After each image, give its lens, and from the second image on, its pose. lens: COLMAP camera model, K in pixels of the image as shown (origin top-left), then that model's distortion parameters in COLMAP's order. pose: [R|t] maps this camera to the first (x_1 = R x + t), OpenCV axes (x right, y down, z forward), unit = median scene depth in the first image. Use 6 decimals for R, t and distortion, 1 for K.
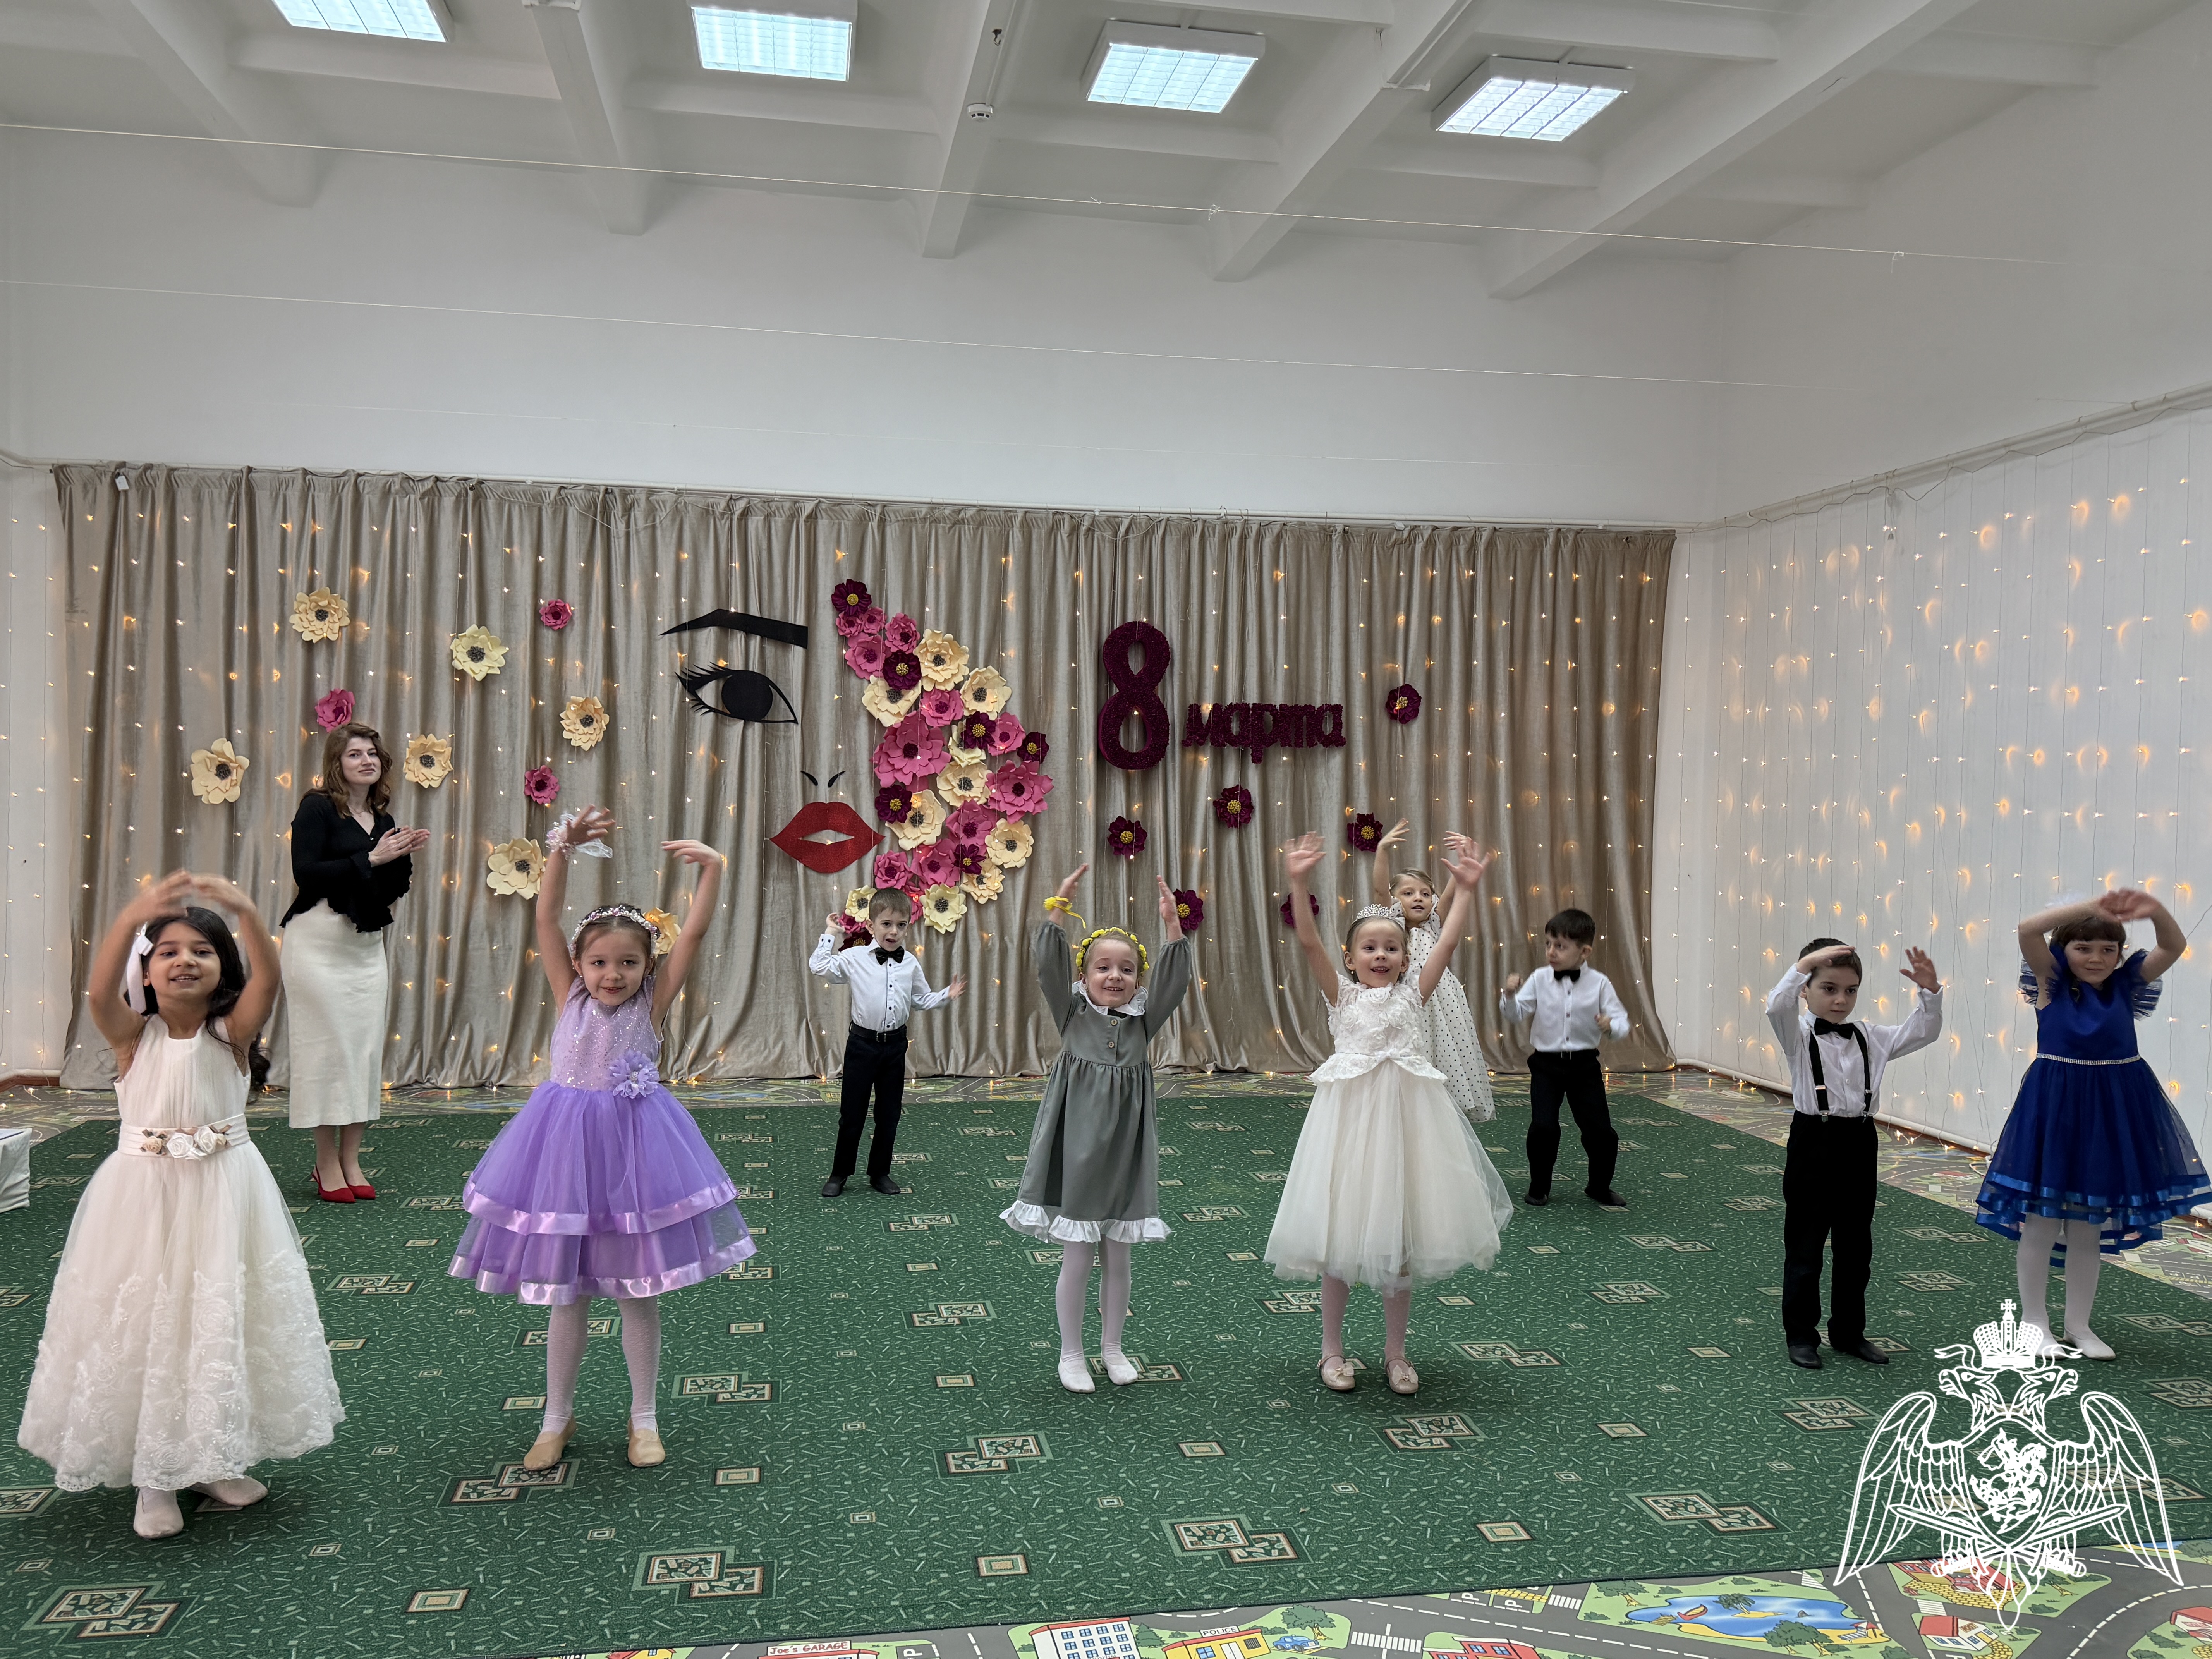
lens RADIAL K [[1736.7, 0, 1111.6], [0, 1736.7, 842.9], [0, 0, 1]] dist [0.119033, -0.153546]
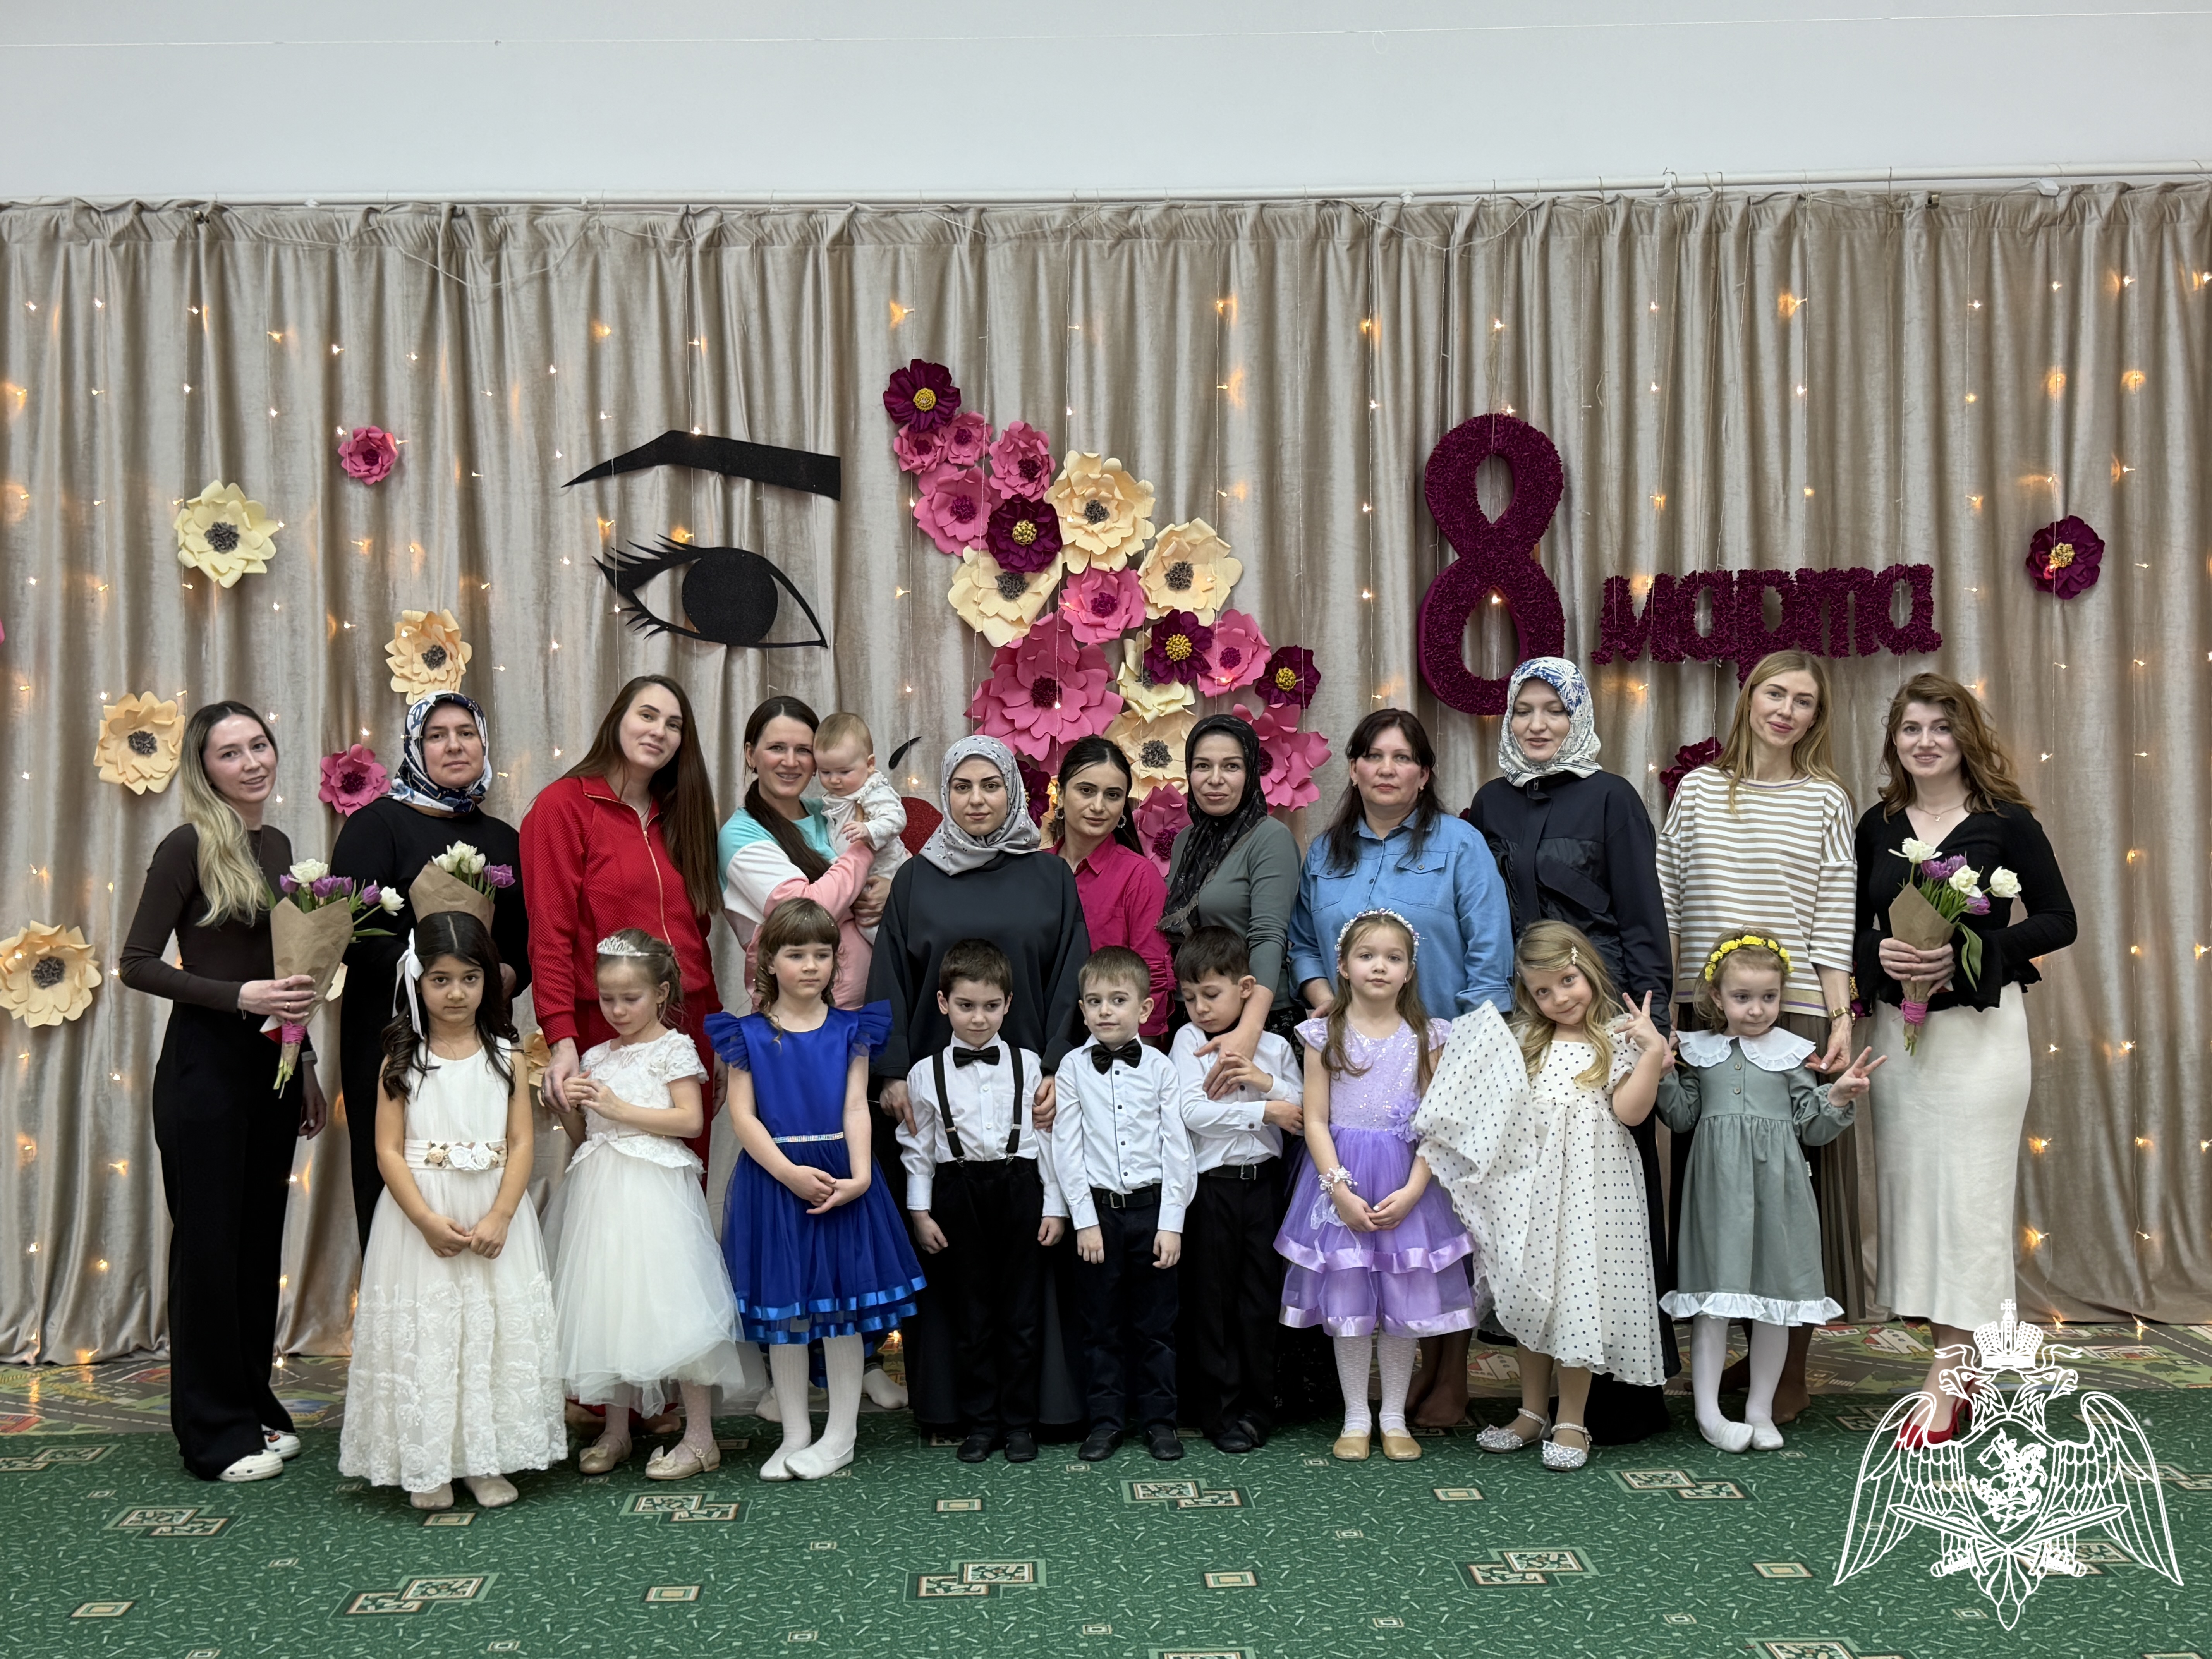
lens RADIAL K [[2679.0, 0, 1087.8], [0, 2679.0, 884.9], [0, 0, 1]] dist [0.087881, 0.000000]
pose [[0.987055, -0.024105, -0.158561, 0.019228], [0.026110, 0.999603, 0.010569, -0.004849], [0.158243, -0.014572, 0.987293, 0.230144]]
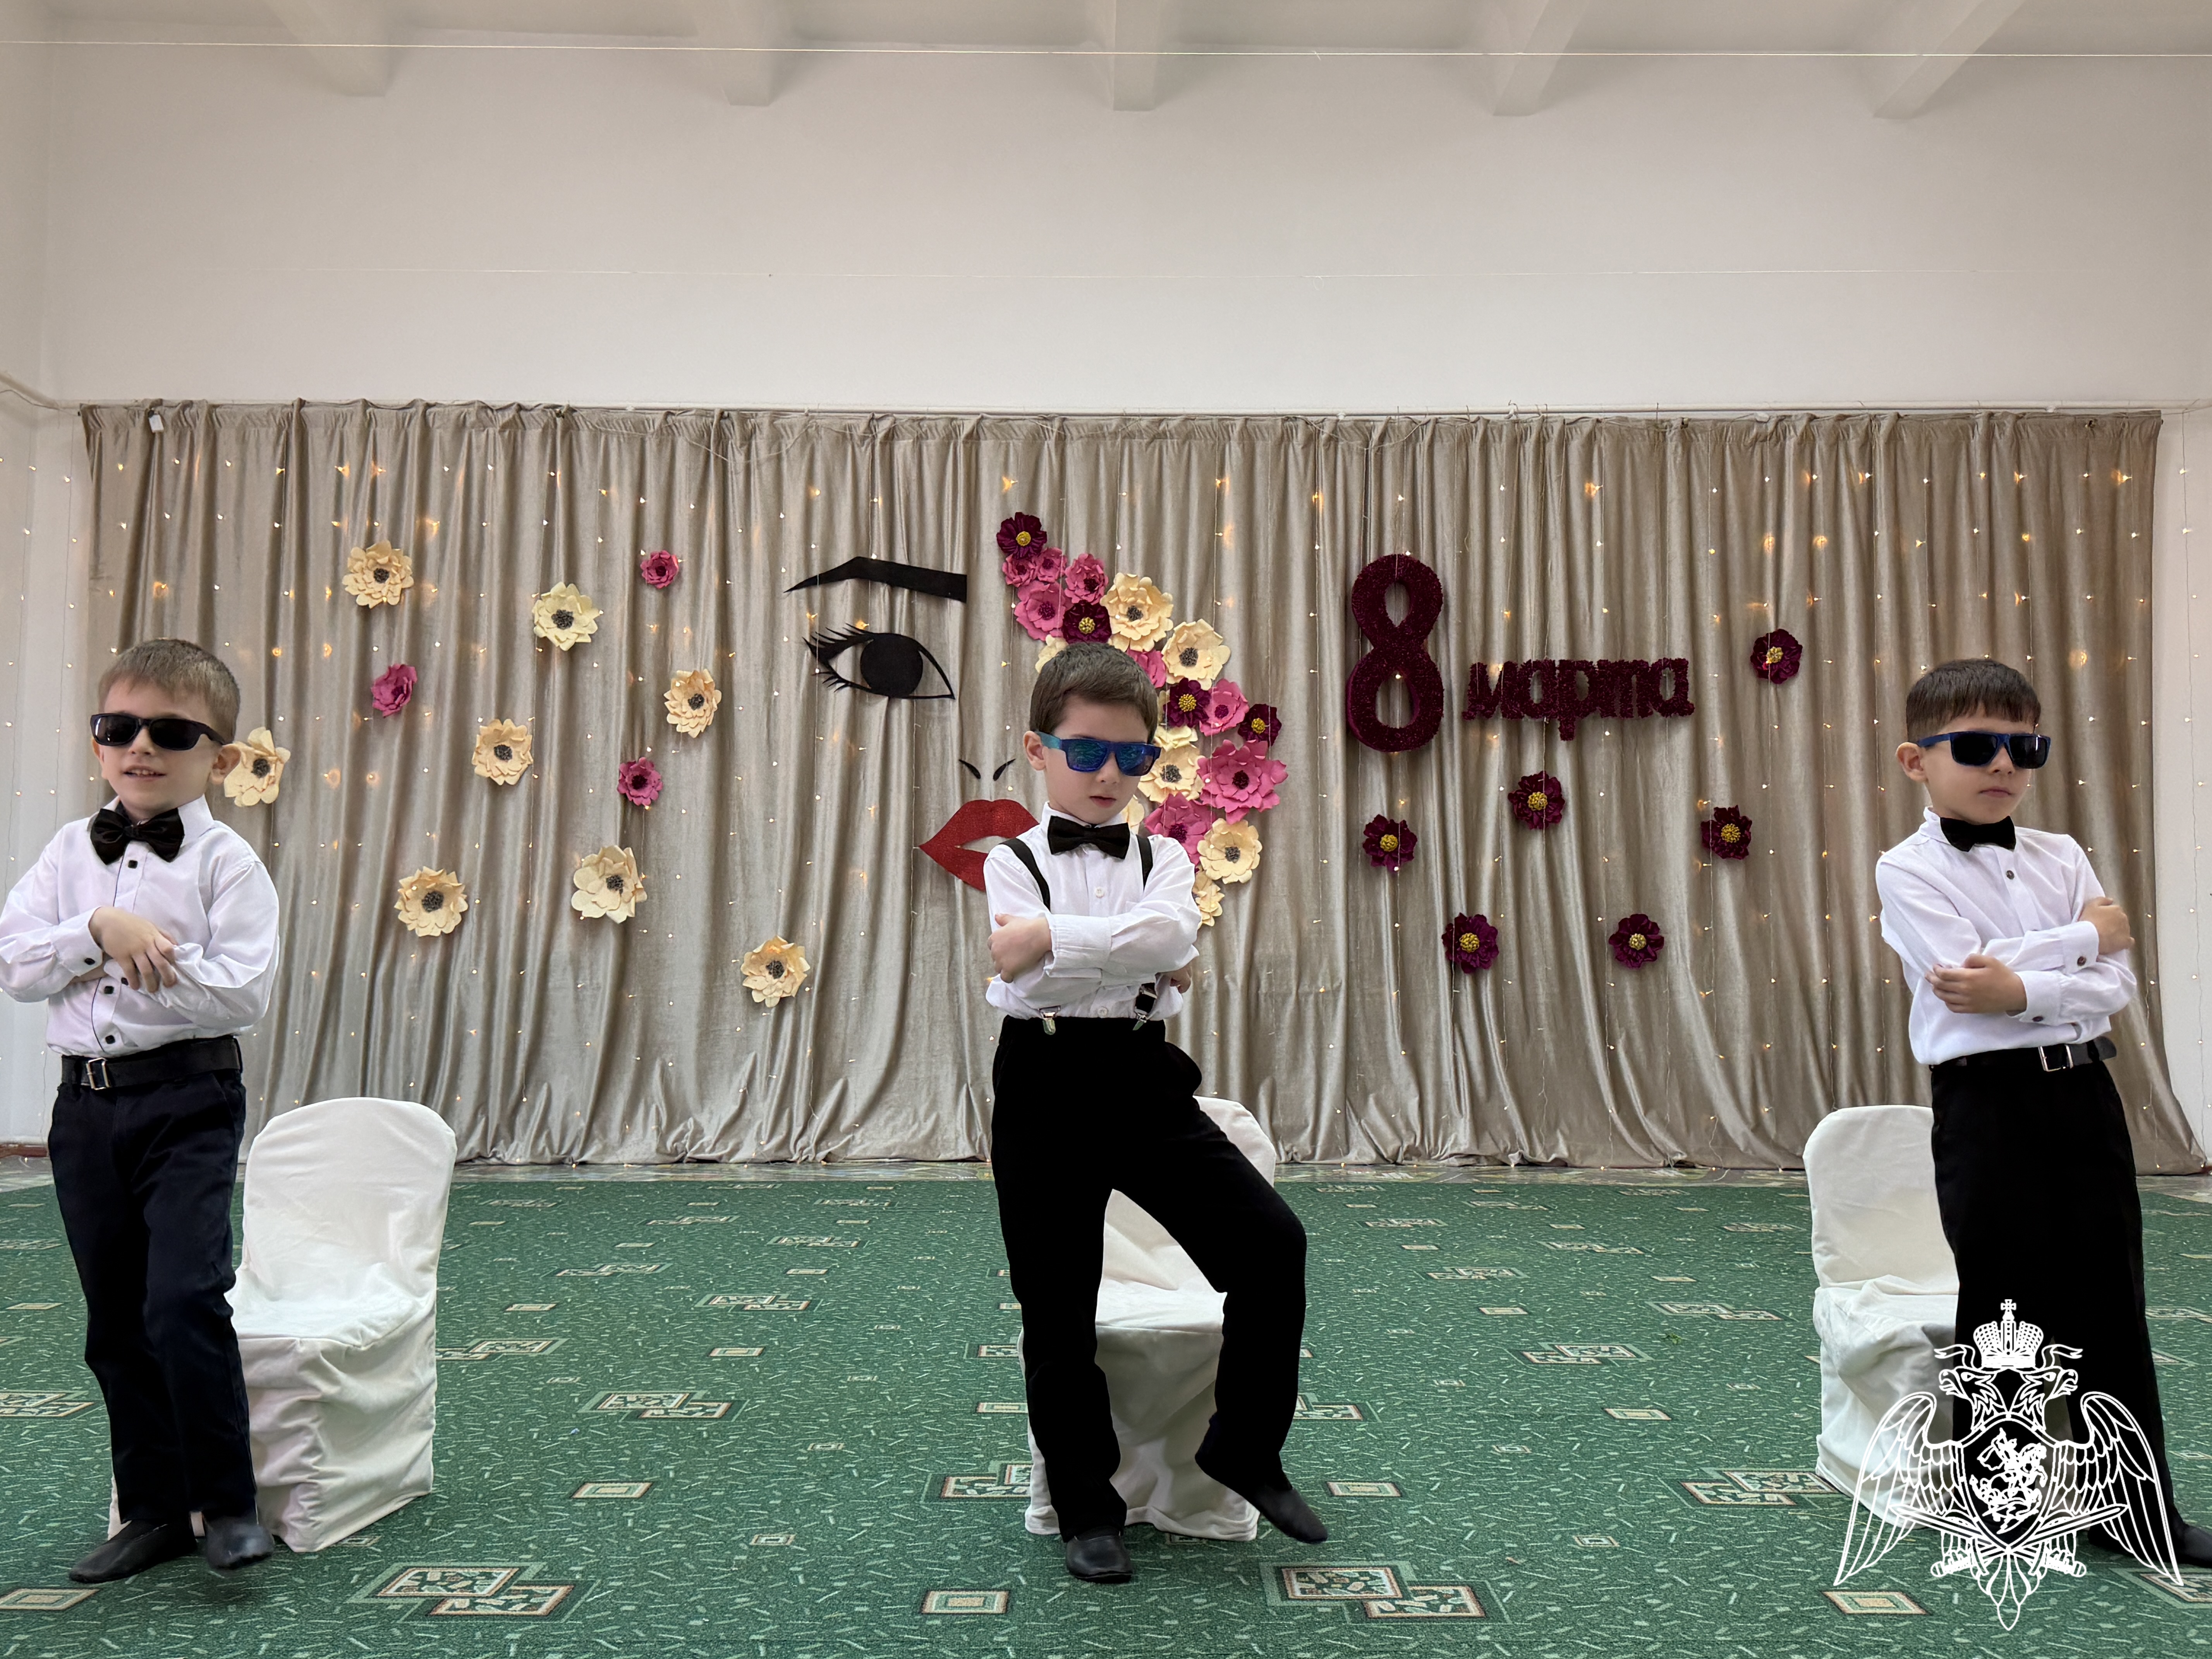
lens RADIAL K [[2071.9, 0, 1103.4], [0, 2071.9, 839.5], [0, 0, 1]] dist [0.102560, 0.000000]
pose [[0.985328, -0.022637, -0.169161, 0.039734], [0.006001, 0.995147, -0.098217, 0.084425], [0.170563, 0.095760, 0.980682, 0.111127]]
